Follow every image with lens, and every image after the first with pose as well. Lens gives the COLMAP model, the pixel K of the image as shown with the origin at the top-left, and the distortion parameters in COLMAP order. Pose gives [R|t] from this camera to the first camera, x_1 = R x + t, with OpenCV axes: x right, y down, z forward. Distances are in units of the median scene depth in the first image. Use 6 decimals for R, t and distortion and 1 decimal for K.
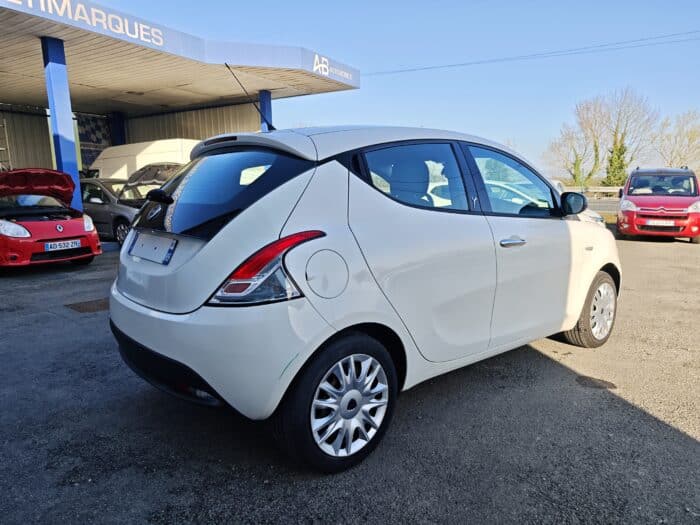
lens RADIAL K [[481.5, 0, 350.0], [0, 481.5, 262.5], [0, 0, 1]] dist [-0.000505, 0.000202]
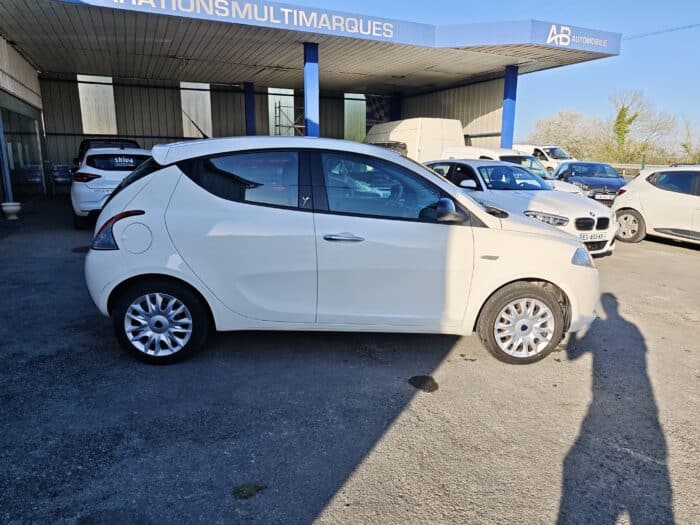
lens RADIAL K [[471.1, 0, 352.7], [0, 471.1, 263.9], [0, 0, 1]] dist [-0.001640, 0.000597]
pose [[0.807790, 0.161083, -0.567034, 0.284002], [-0.122635, 0.986815, 0.105630, -0.028952], [0.576573, -0.015789, 0.816893, 0.025021]]
